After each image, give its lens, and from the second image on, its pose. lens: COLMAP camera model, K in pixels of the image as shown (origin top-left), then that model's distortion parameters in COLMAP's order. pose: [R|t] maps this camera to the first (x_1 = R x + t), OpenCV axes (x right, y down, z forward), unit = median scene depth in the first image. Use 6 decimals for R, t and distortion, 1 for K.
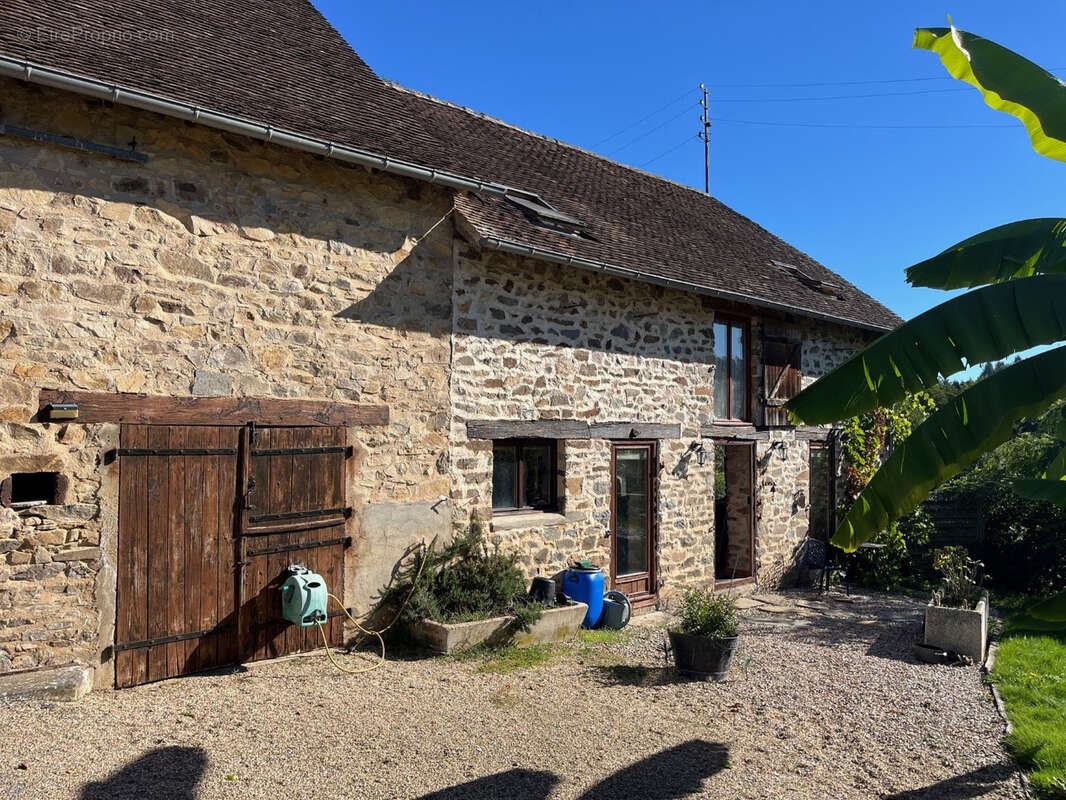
lens RADIAL K [[819.1, 0, 538.8], [0, 819.1, 407.5], [0, 0, 1]] dist [0.071099, -0.105223]
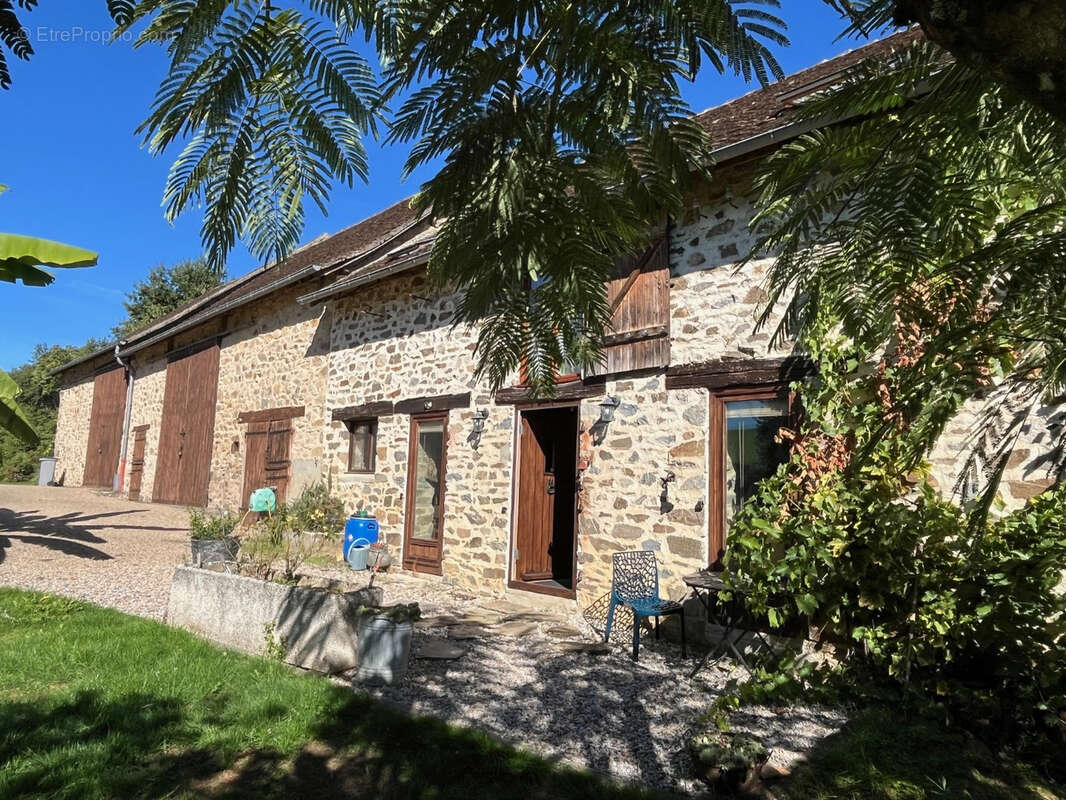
lens RADIAL K [[715.5, 0, 529.7], [0, 715.5, 413.5], [0, 0, 1]] dist [-0.010400, 0.017314]
pose [[0.003382, -0.125014, -0.992149, 1.283355], [-0.015177, 0.992034, -0.125052, 0.190767], [0.999879, 0.015480, 0.001458, 1.387495]]
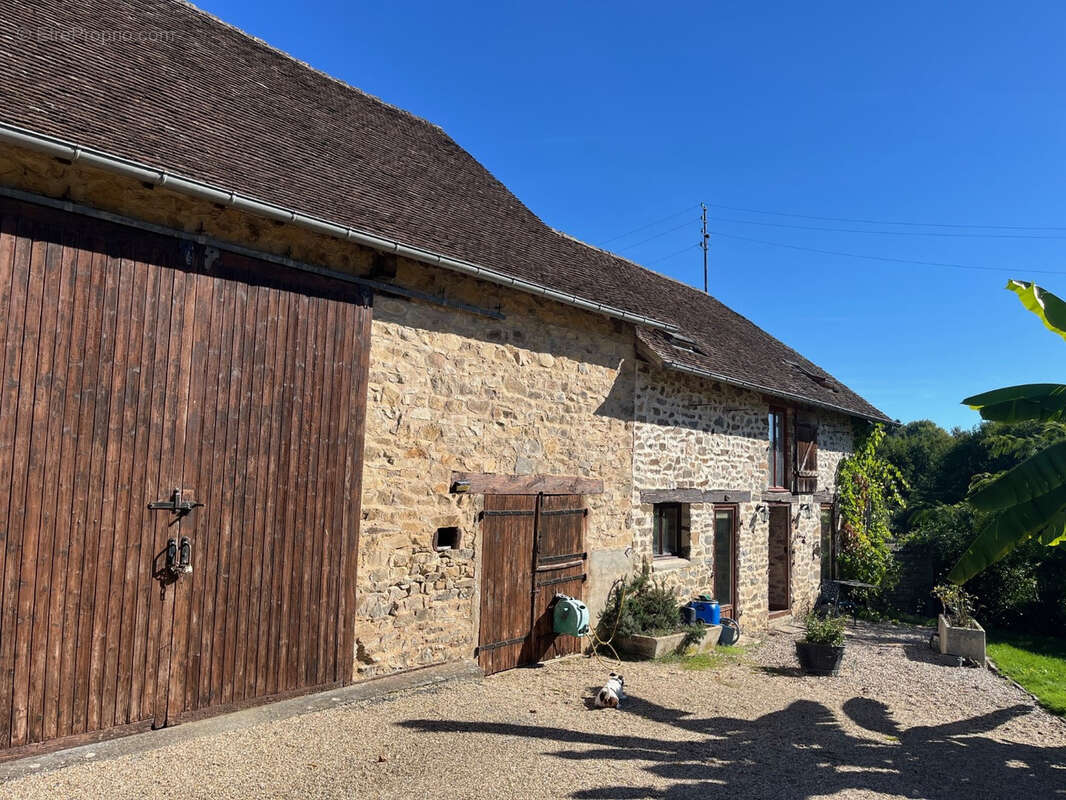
lens RADIAL K [[819.1, 0, 535.5], [0, 819.1, 406.0], [0, 0, 1]] dist [0.071099, -0.105223]
pose [[0.990983, 0.028605, 0.130901, -0.449951], [-0.020822, 0.997954, -0.060445, -0.037591], [-0.132362, 0.057174, 0.989551, -0.348341]]
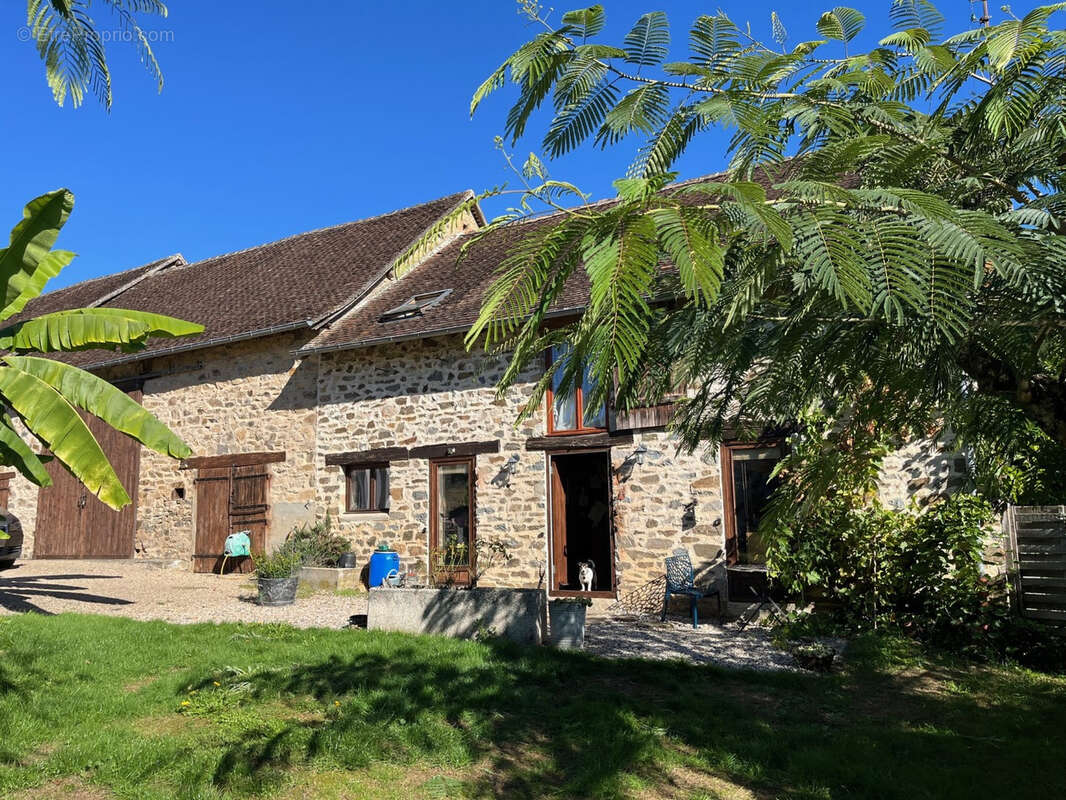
lens RADIAL K [[819.1, 0, 528.6], [0, 819.1, 418.2], [0, 0, 1]] dist [0.071099, -0.105223]
pose [[0.276724, -0.147816, -0.949513, 1.663334], [0.041454, 0.989015, -0.141884, 0.200772], [0.960055, -0.000099, 0.279811, 0.934332]]
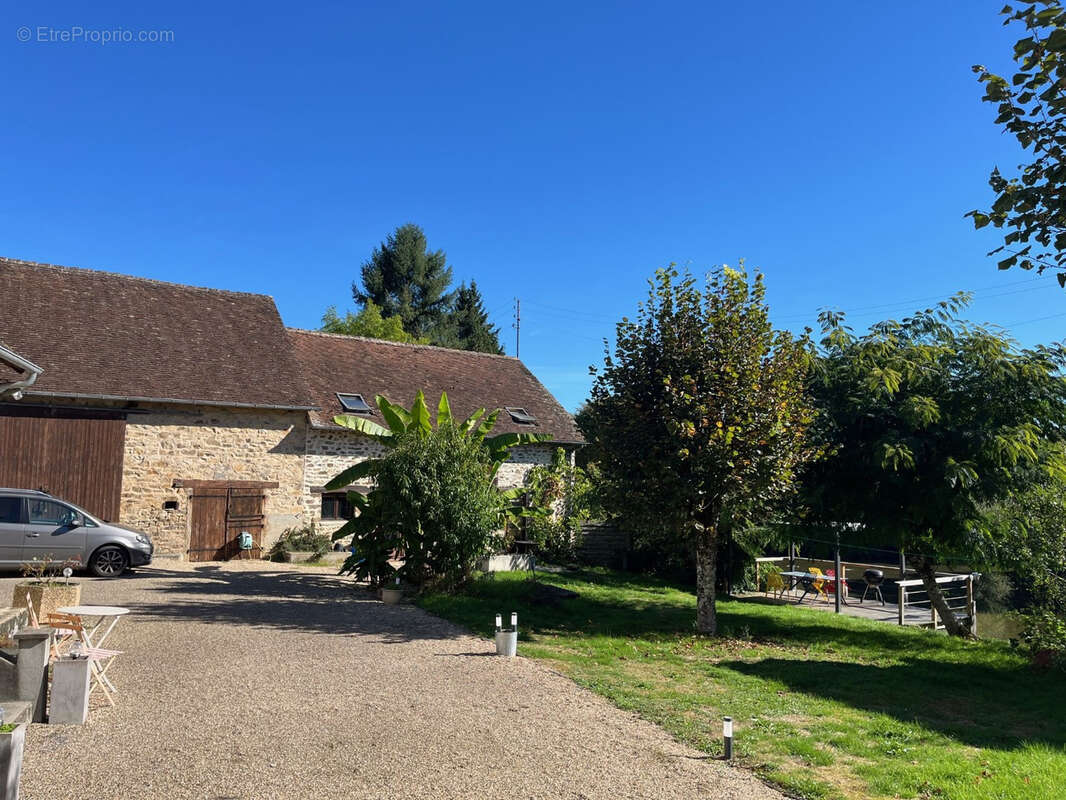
lens RADIAL K [[819.1, 0, 514.2], [0, 819.1, 405.1], [0, 0, 1]] dist [0.071099, -0.105223]
pose [[0.990662, -0.002065, -0.136324, 1.014110], [-0.006439, 0.998061, -0.061915, -0.094200], [0.136187, 0.062214, 0.988728, -1.769412]]
